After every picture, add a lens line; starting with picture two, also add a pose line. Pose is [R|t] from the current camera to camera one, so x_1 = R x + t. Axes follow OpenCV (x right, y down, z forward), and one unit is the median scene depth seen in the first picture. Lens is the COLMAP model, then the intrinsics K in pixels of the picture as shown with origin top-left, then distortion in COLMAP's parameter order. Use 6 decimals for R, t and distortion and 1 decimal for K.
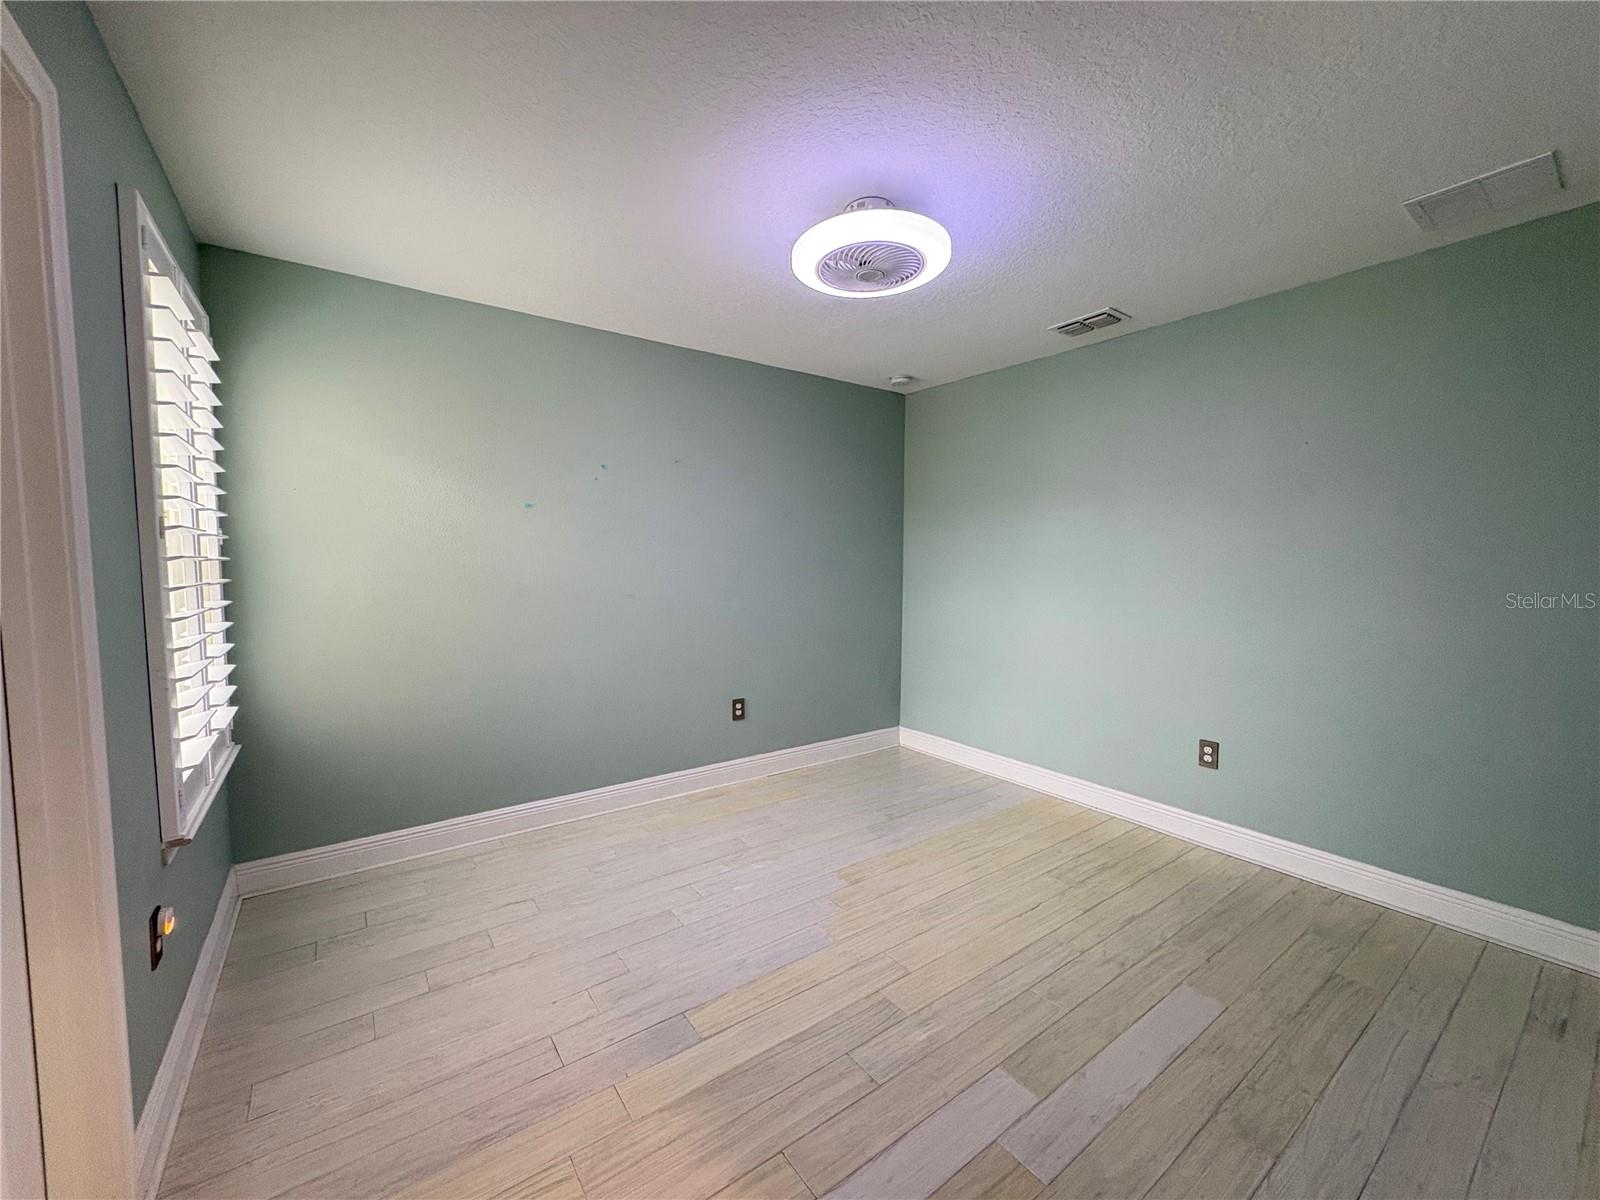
lens RADIAL K [[636.6, 0, 800.0], [0, 636.6, 600.0], [0, 0, 1]] dist [0.002677, -0.000357]
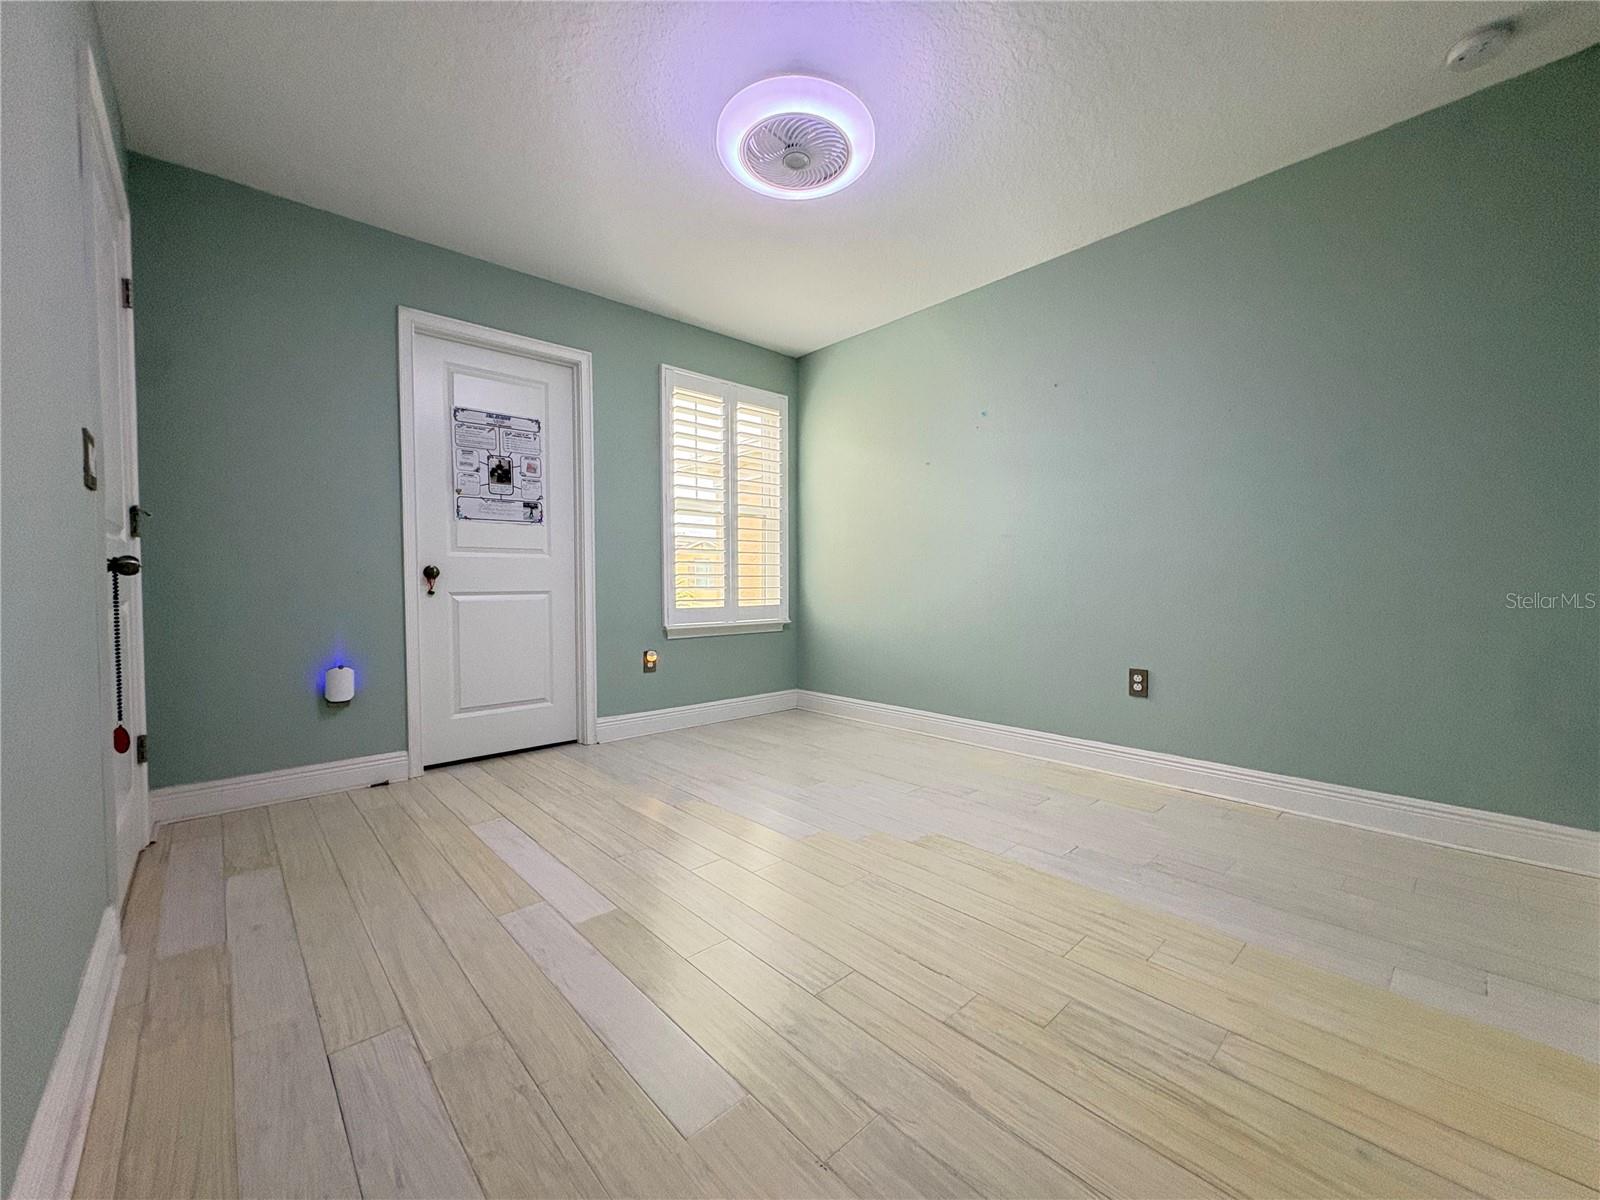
lens RADIAL K [[636.6, 0, 800.0], [0, 636.6, 600.0], [0, 0, 1]] dist [0.002677, -0.000357]
pose [[0.116861, 0.020079, -0.992945, 1.114791], [-0.060199, 0.998100, 0.013099, 0.161889], [0.991322, 0.058244, 0.117848, 0.931008]]
